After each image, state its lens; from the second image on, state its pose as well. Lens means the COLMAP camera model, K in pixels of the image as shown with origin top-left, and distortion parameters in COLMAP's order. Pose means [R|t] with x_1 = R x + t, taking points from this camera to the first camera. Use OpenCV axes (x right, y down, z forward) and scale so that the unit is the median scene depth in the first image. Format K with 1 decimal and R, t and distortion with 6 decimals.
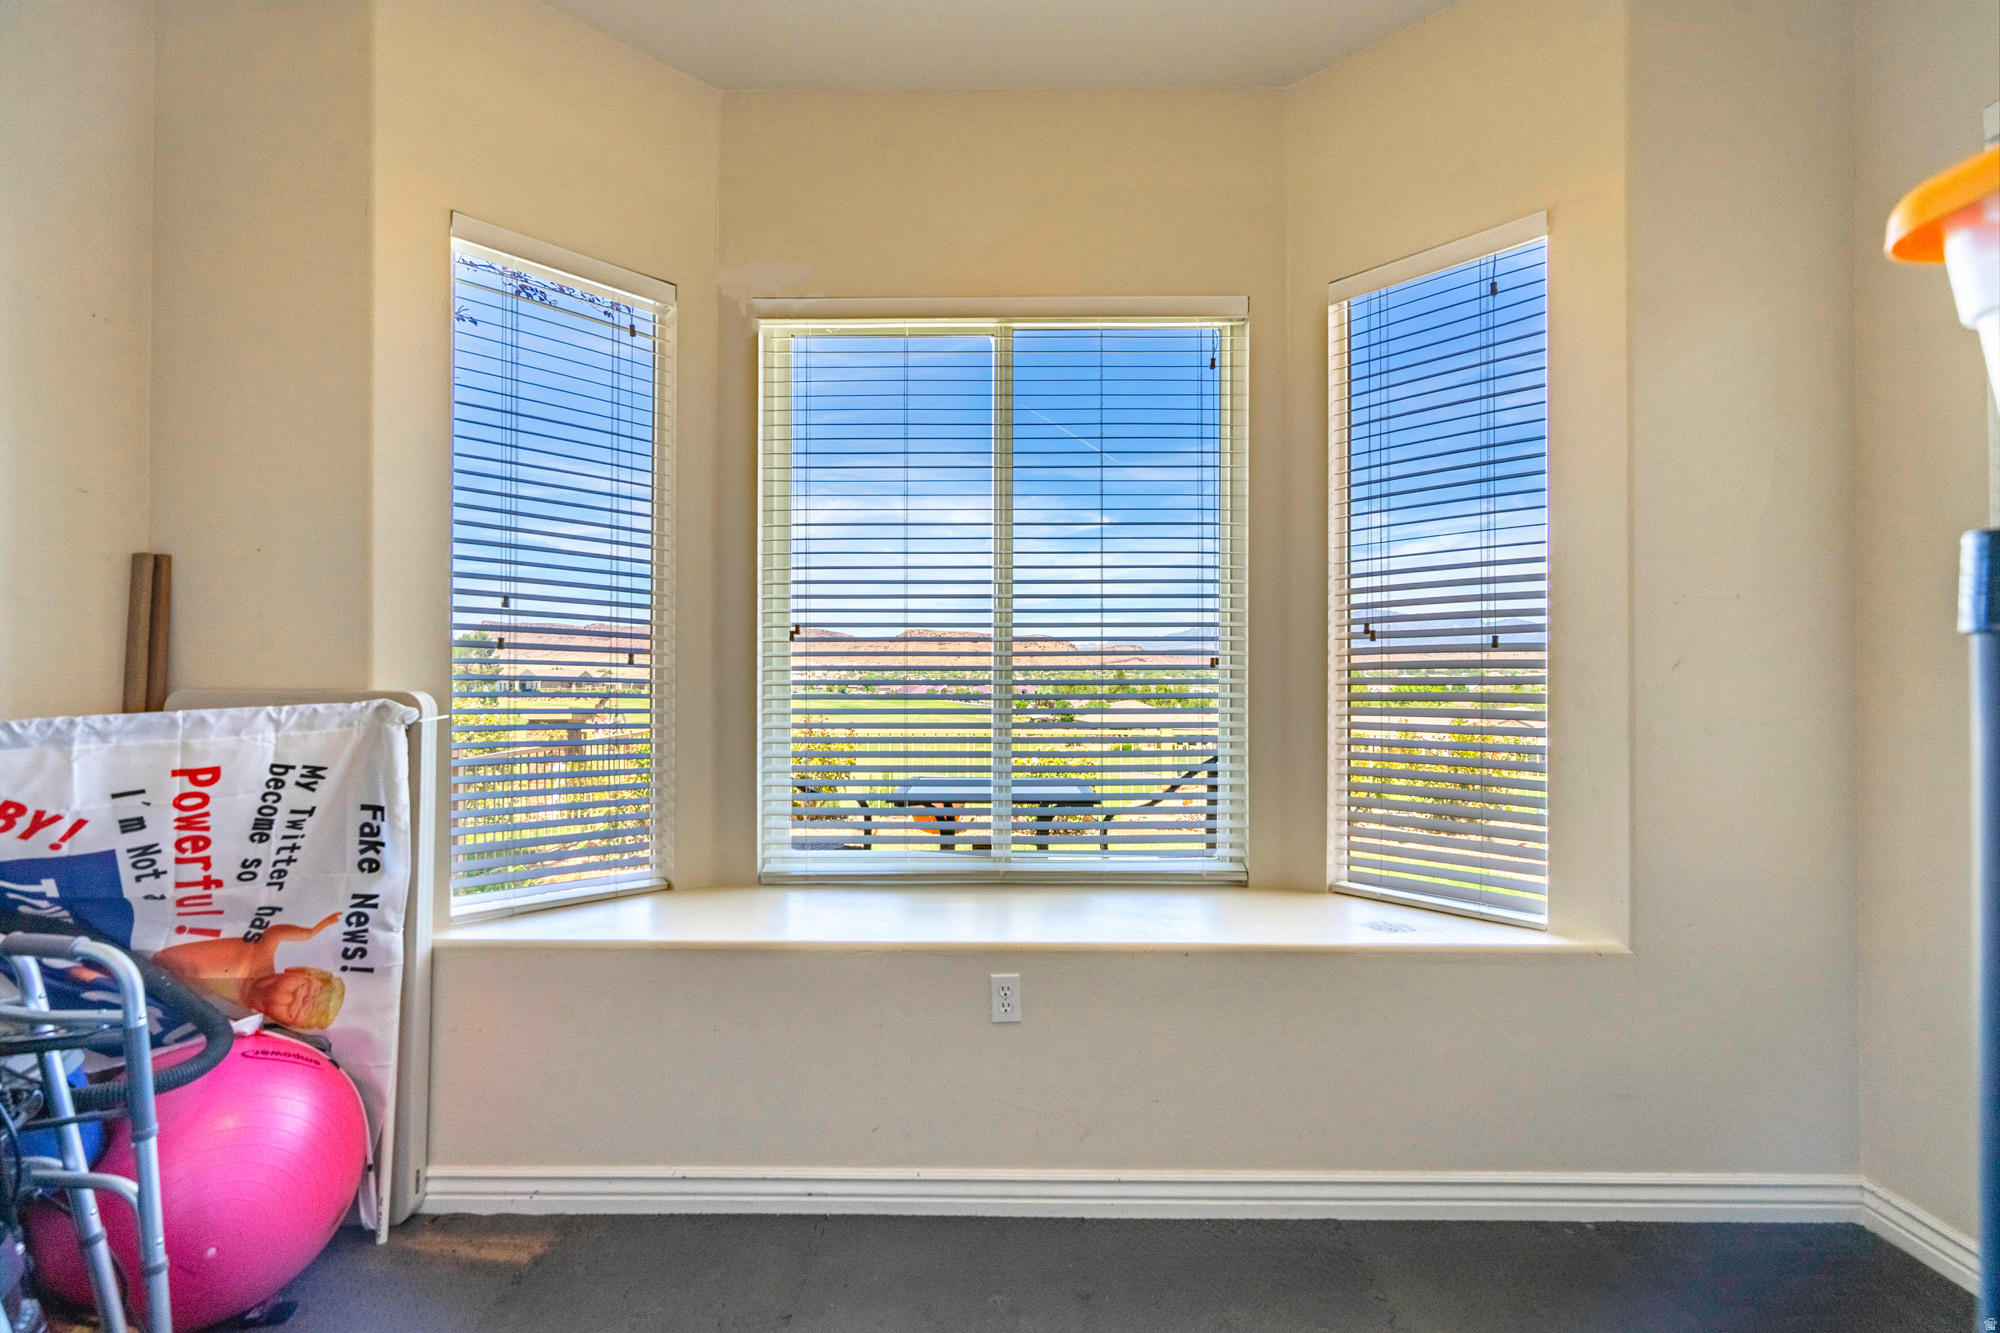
lens RADIAL K [[907.0, 0, 988.7], [0, 907.0, 664.4], [0, 0, 1]] dist [-0.001518, -0.000287]
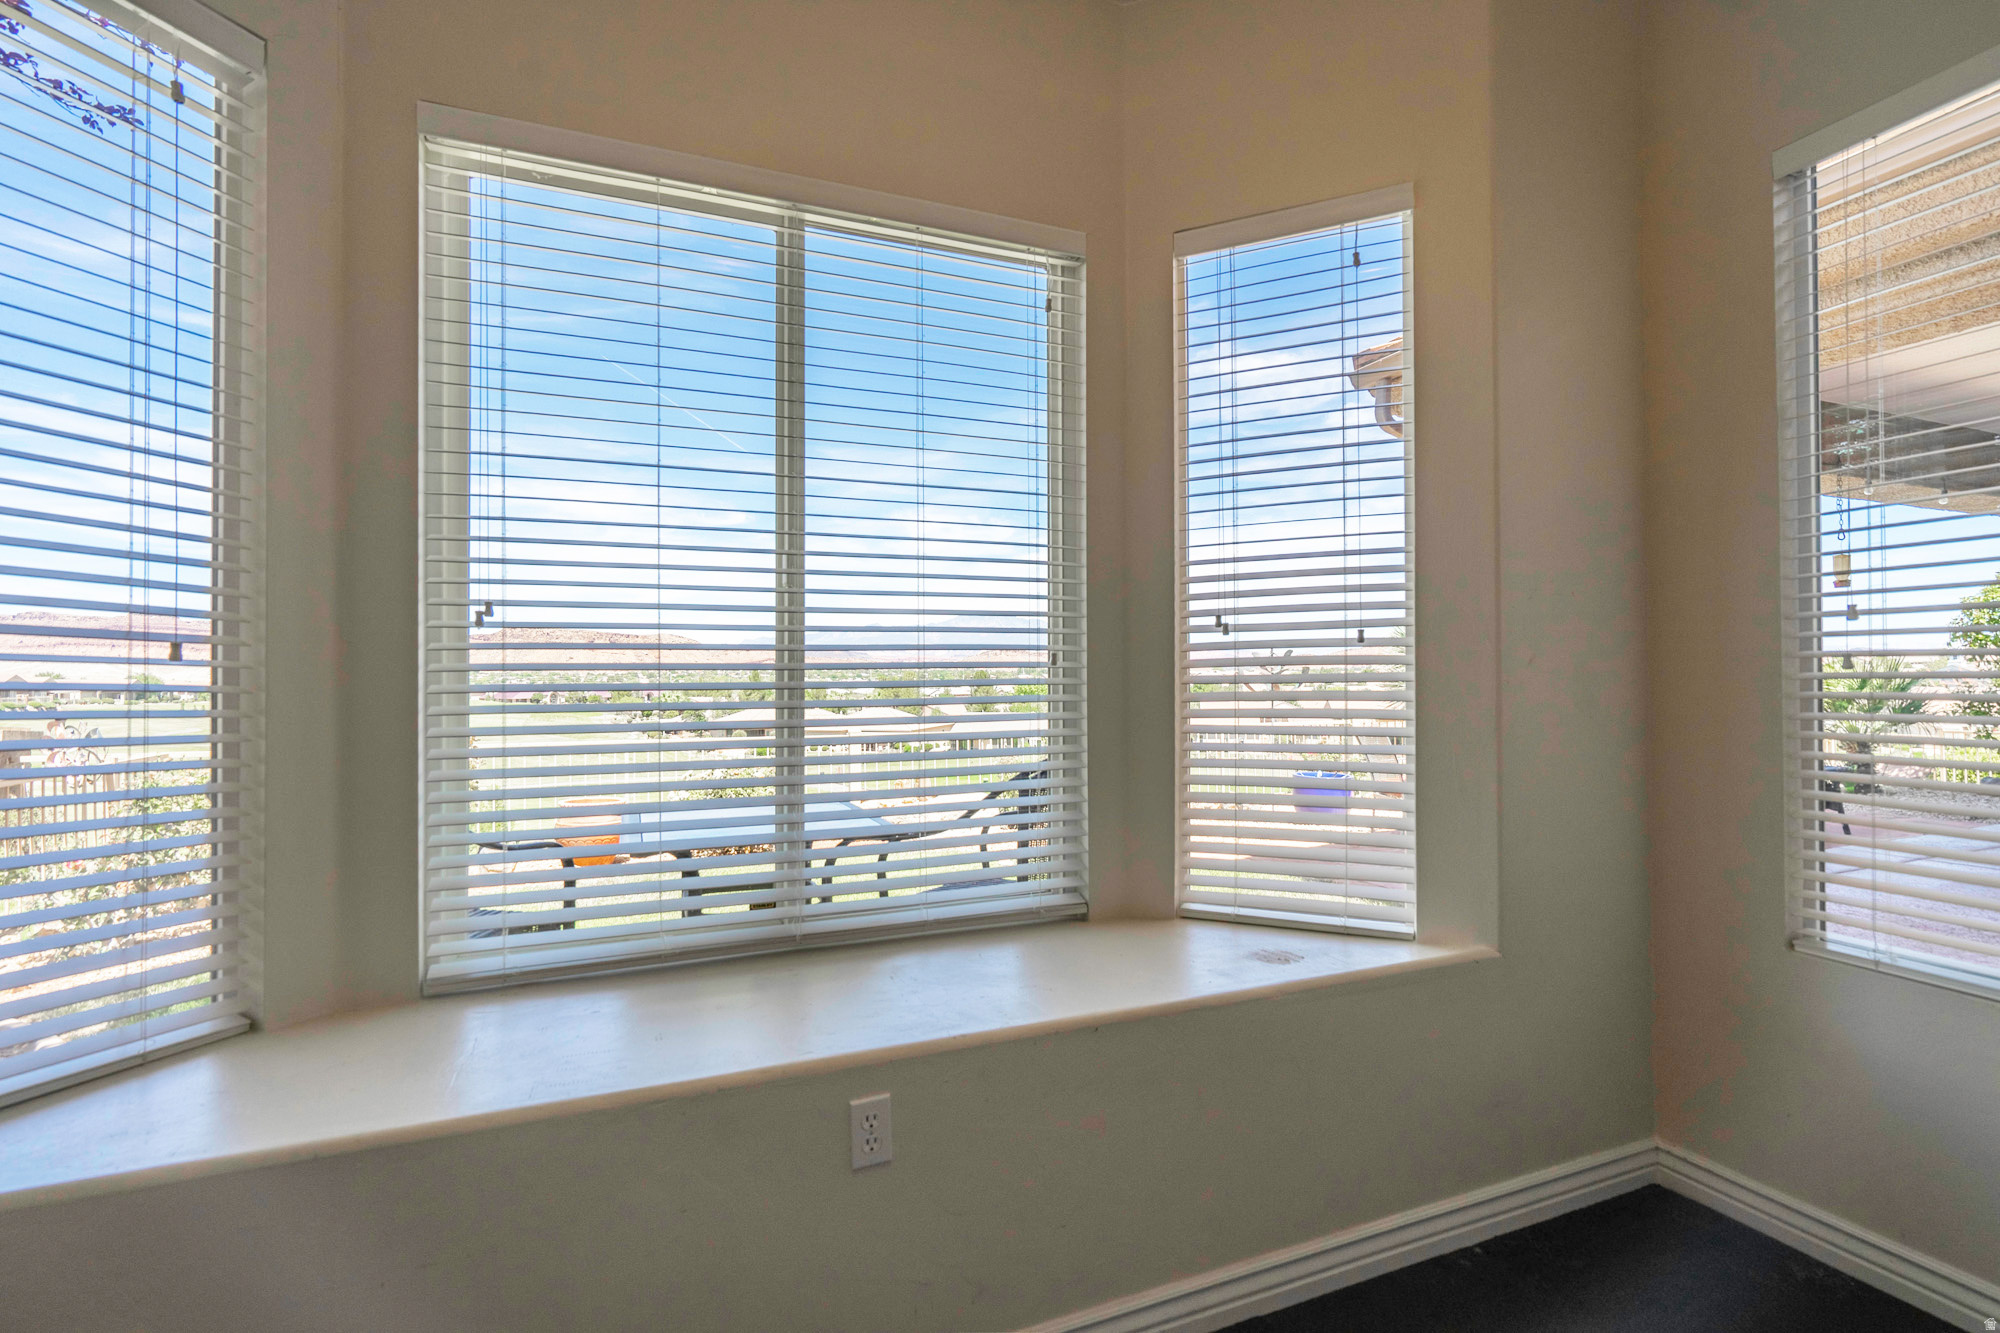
lens RADIAL K [[907.0, 0, 988.7], [0, 907.0, 664.4], [0, 0, 1]] dist [-0.001518, -0.000287]
pose [[0.918588, -0.001711, 0.395213, -0.143222], [0.001109, 0.999998, 0.001751, 0.001629], [-0.395215, -0.001170, 0.918588, 0.254127]]
